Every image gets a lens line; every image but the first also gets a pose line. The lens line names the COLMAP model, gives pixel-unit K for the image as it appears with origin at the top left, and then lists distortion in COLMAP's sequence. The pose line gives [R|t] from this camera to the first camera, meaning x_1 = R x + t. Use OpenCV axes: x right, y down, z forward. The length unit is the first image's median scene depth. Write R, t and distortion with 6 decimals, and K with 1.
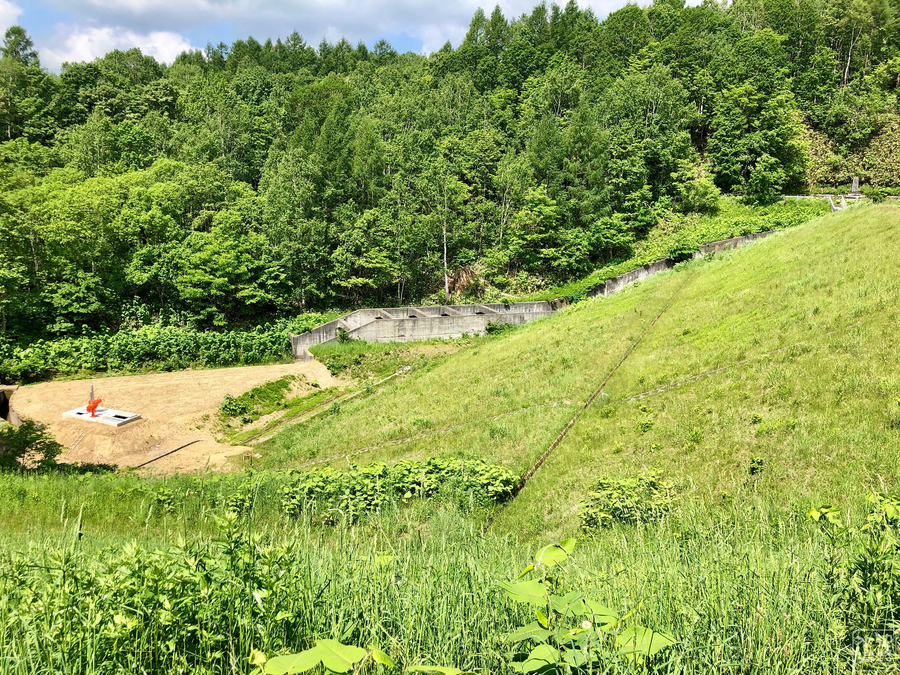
lens RADIAL K [[729.5, 0, 450.4], [0, 729.5, 338.5], [0, 0, 1]] dist [0.000737, -0.006111]
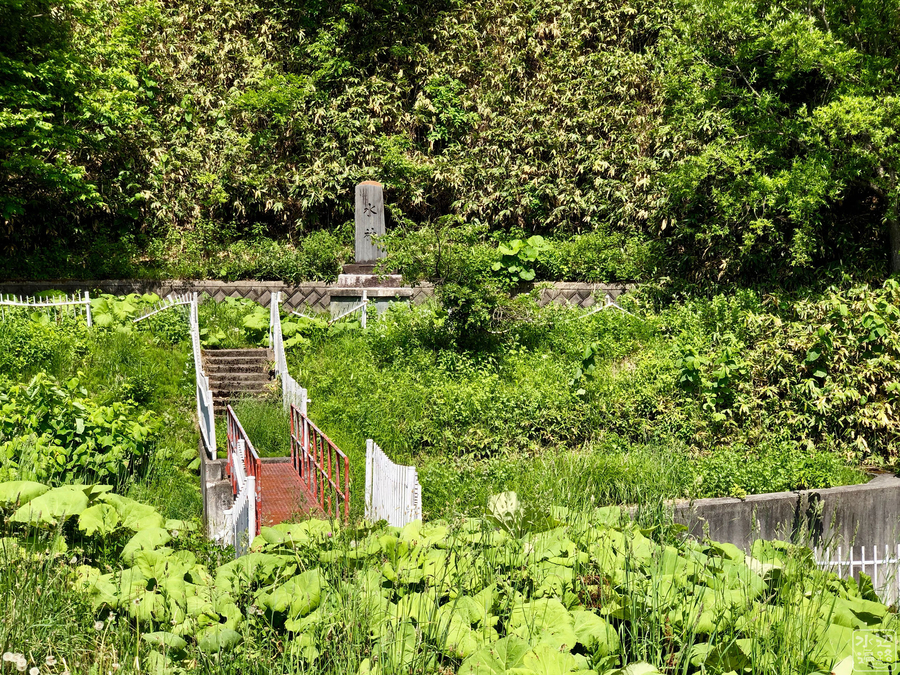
lens RADIAL K [[1366.2, 0, 449.9], [0, 1366.2, 336.9], [0, 0, 1]] dist [-0.008059, 0.000000]
pose [[0.901597, -0.038092, 0.430897, 0.416274], [0.101459, 0.986950, -0.125042, -0.136349], [-0.420511, 0.156456, 0.893696, 0.680290]]
